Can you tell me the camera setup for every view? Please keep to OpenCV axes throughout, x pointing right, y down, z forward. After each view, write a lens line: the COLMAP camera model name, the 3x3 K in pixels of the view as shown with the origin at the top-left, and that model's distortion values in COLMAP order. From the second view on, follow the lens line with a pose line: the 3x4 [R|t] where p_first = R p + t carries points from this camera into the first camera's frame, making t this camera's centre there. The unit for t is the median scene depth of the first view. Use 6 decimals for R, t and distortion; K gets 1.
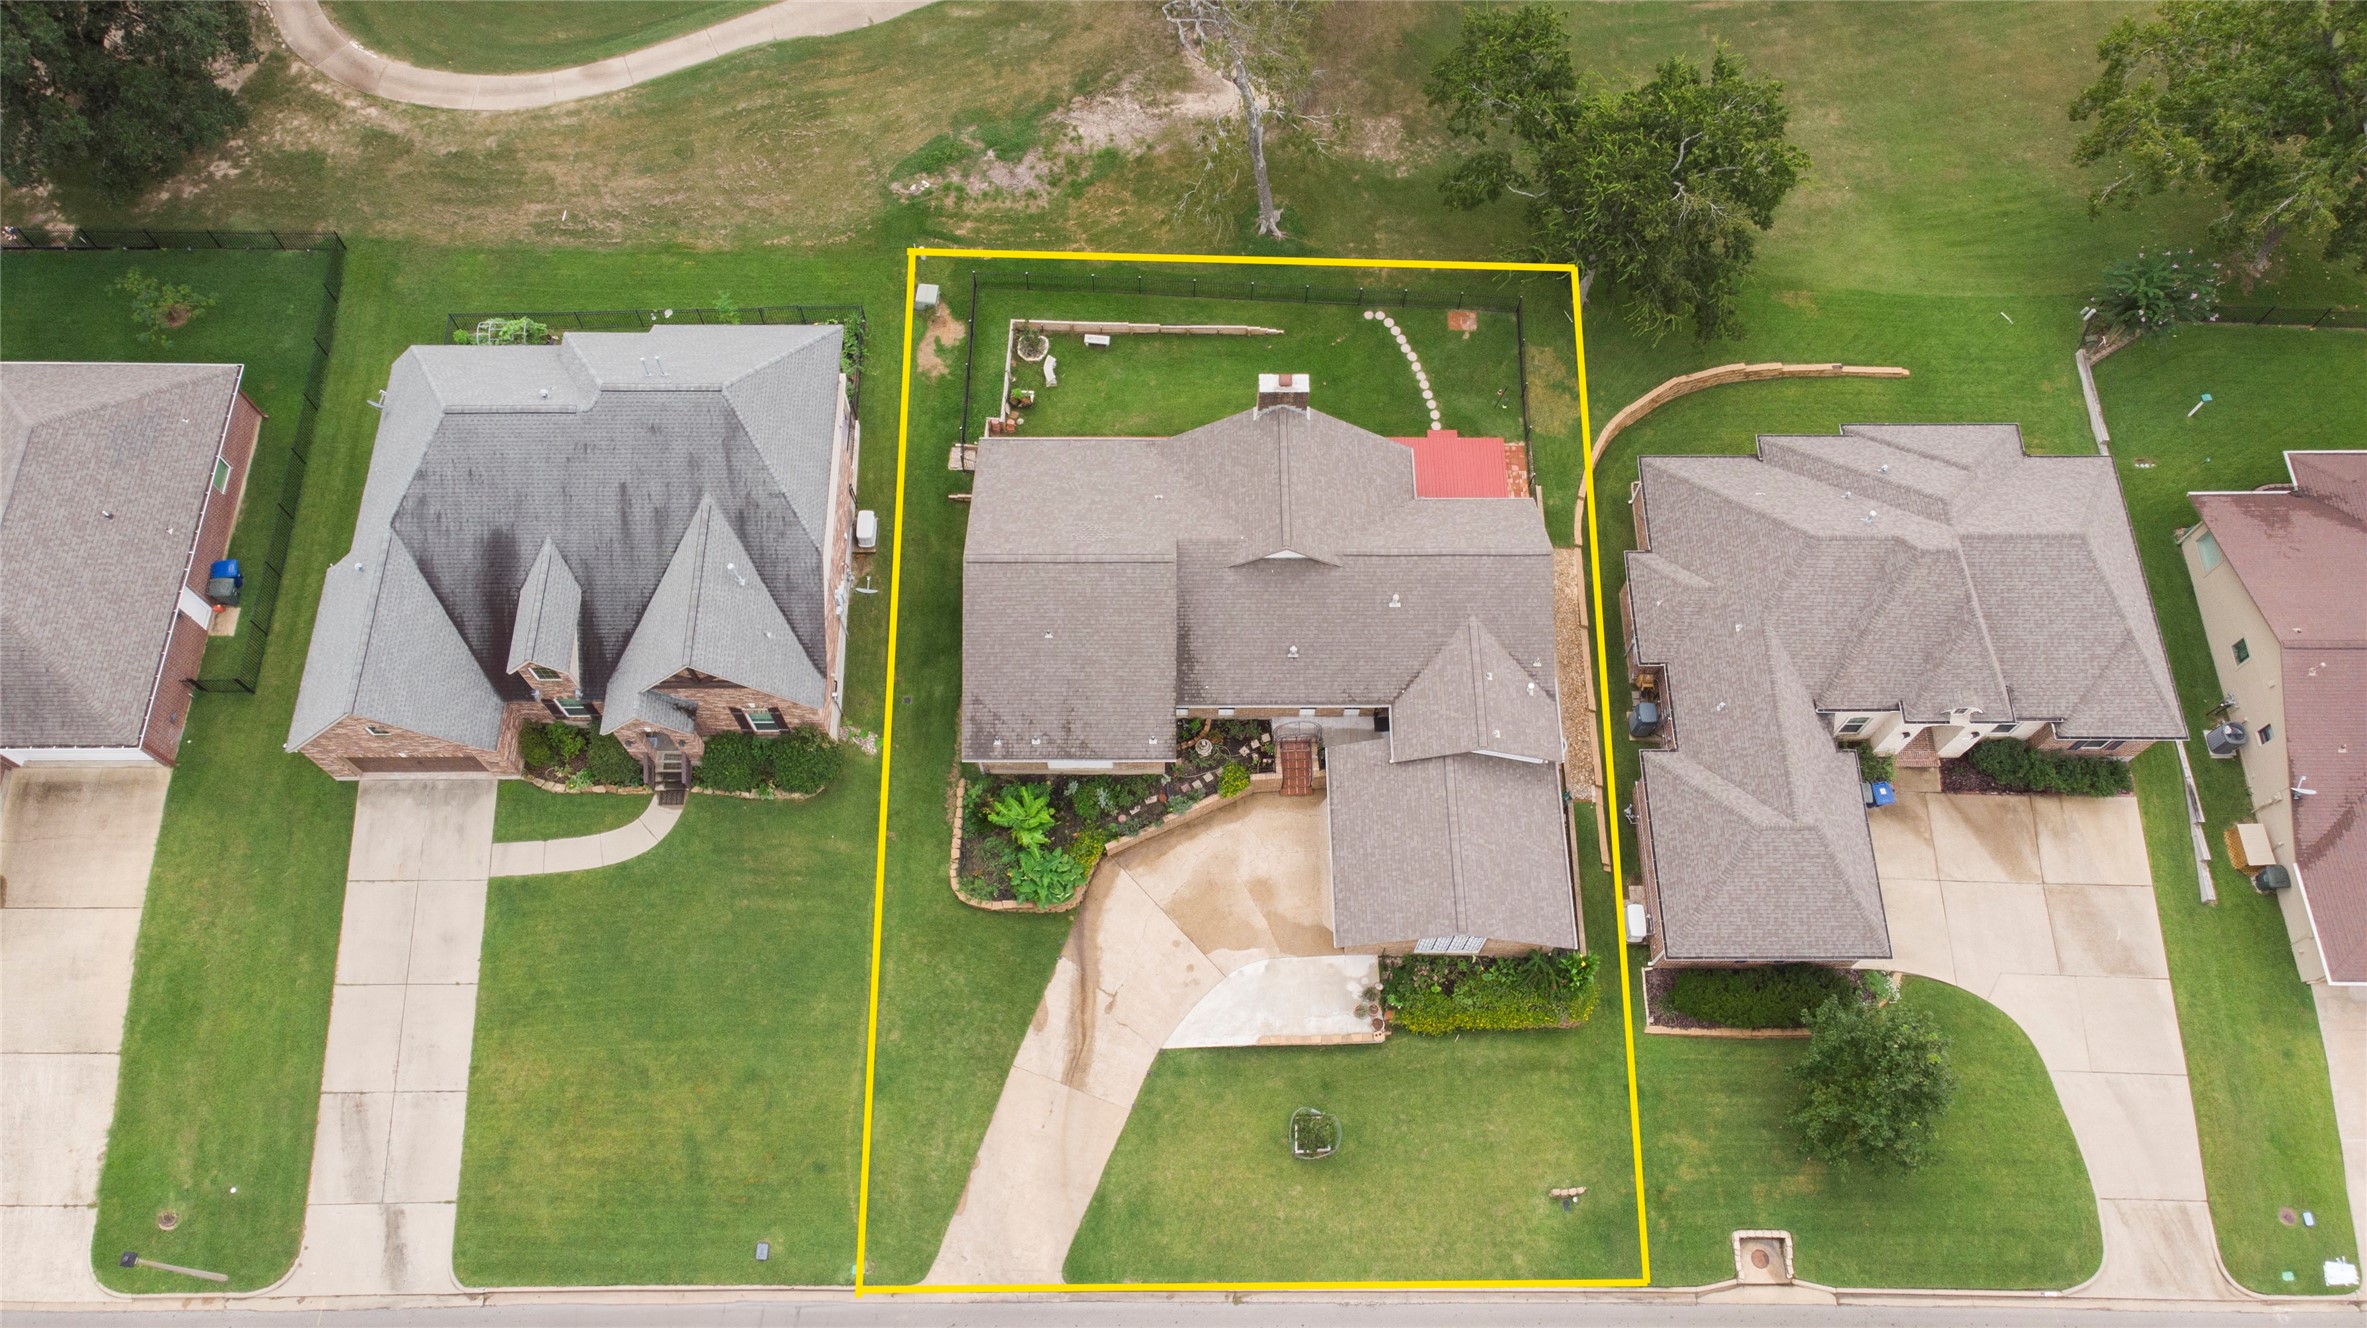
lens RADIAL K [[1699.3, 0, 1183.5], [0, 1699.3, 664.0], [0, 0, 1]] dist [0.011840, 0.052466]
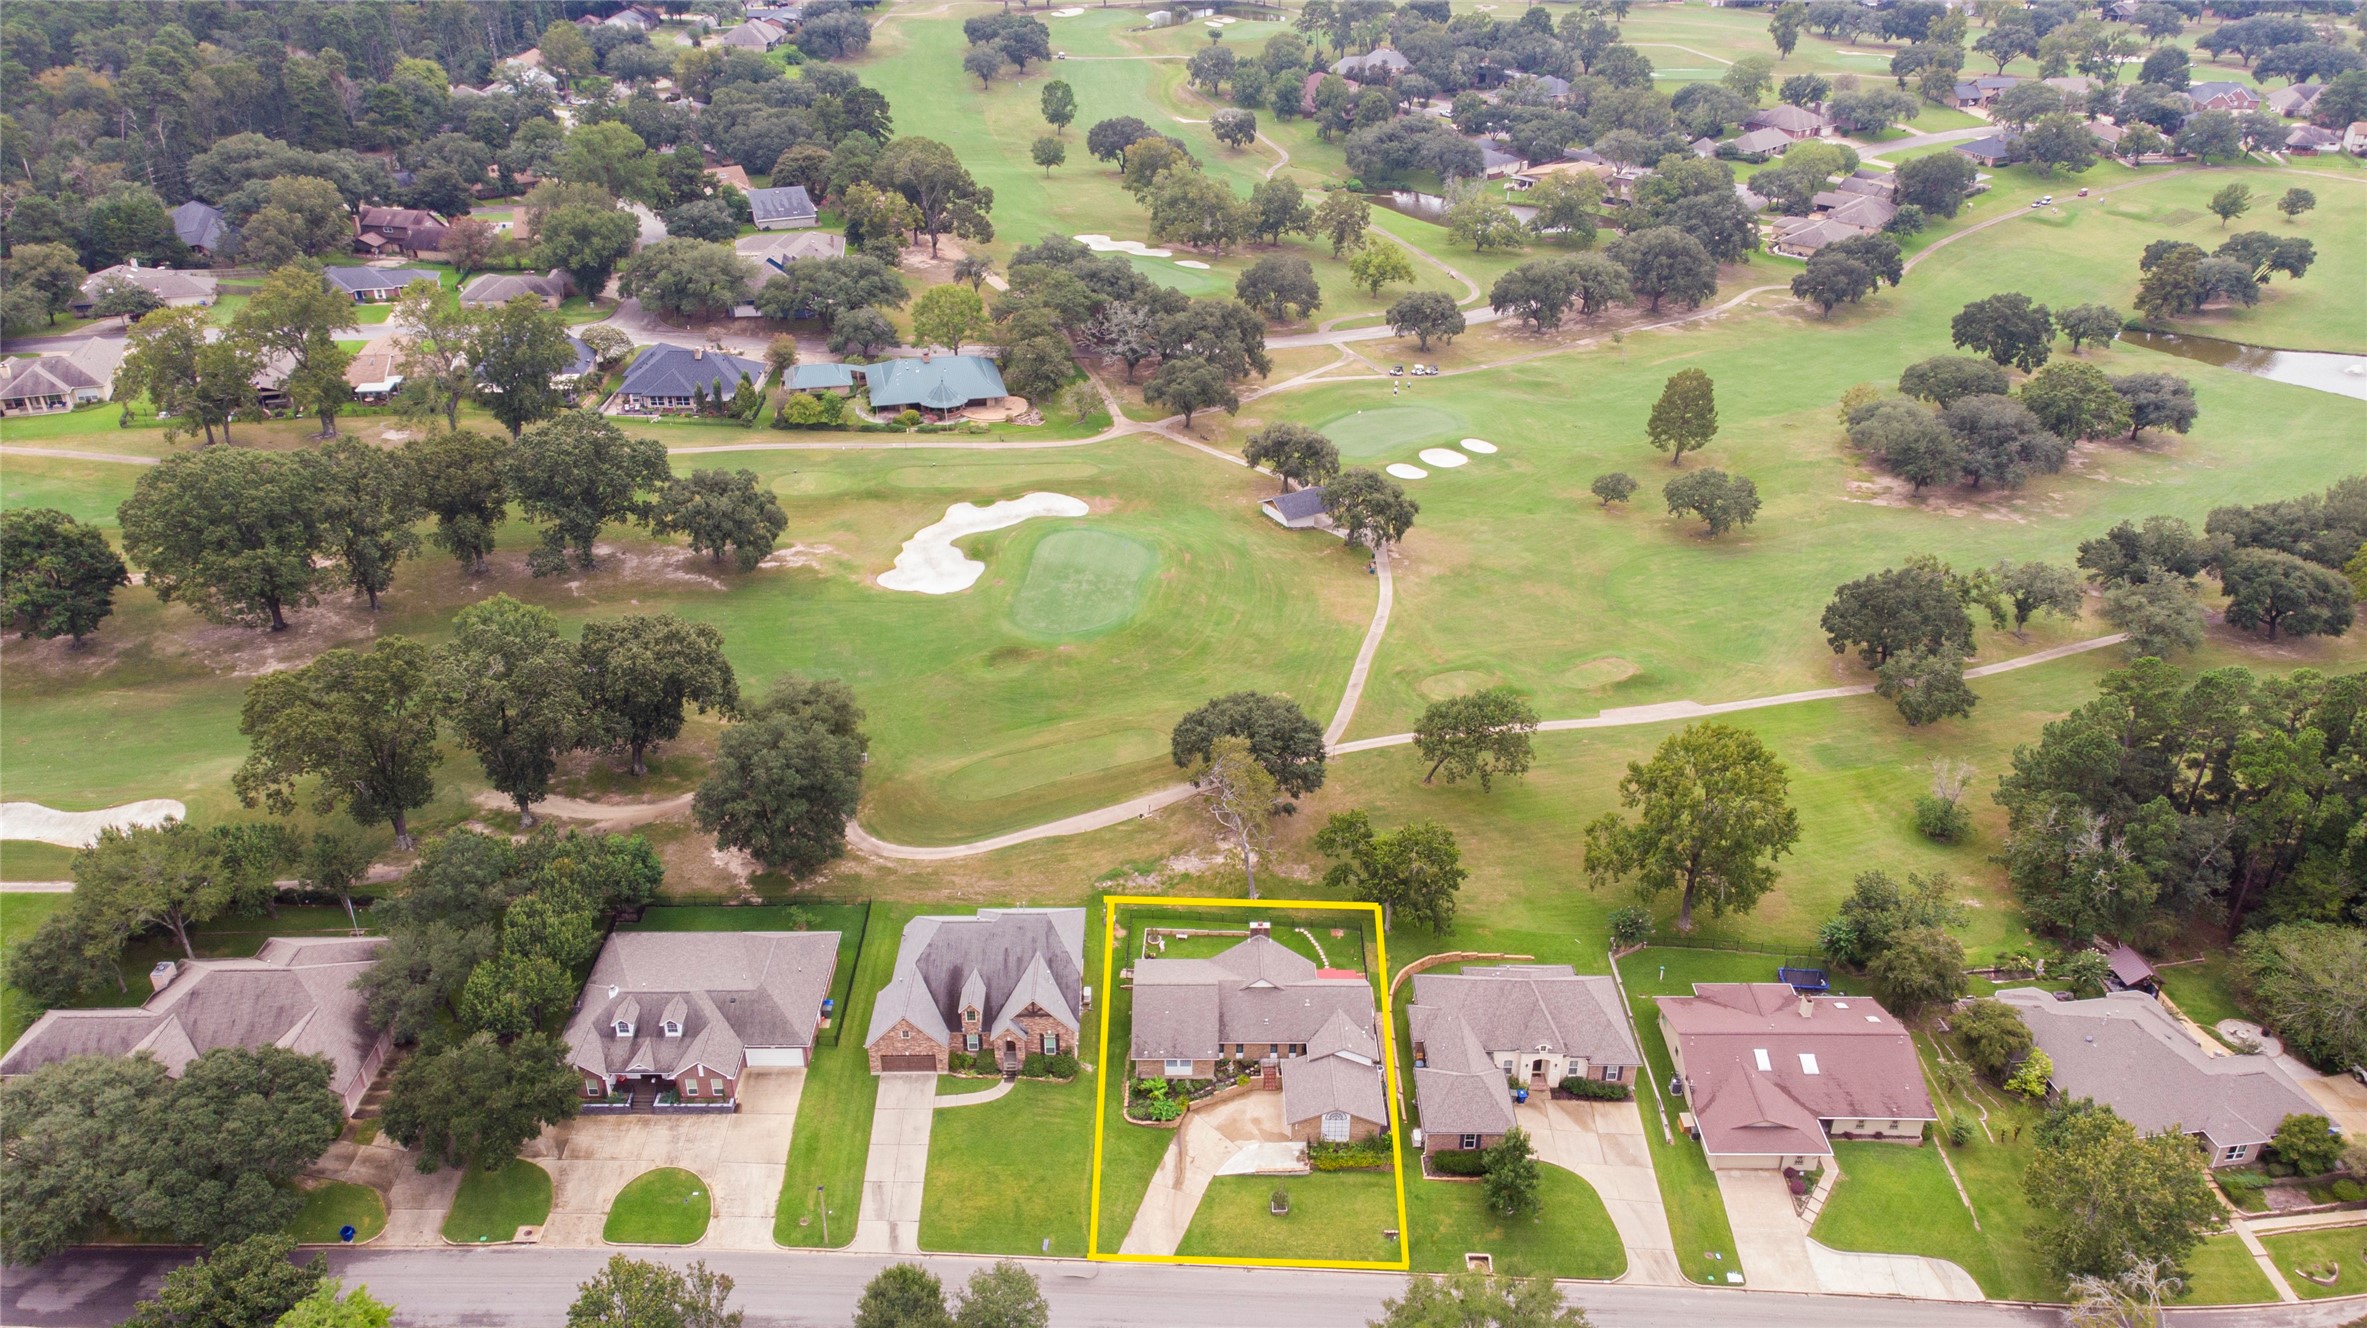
lens RADIAL K [[1699.3, 0, 1183.5], [0, 1699.3, 664.0], [0, 0, 1]] dist [0.011840, 0.052466]
pose [[0.999987, -0.002751, -0.004307, -0.042829], [-0.000342, 0.804783, -0.593569, 1.028686], [0.005099, 0.593563, 0.804771, -1.277058]]
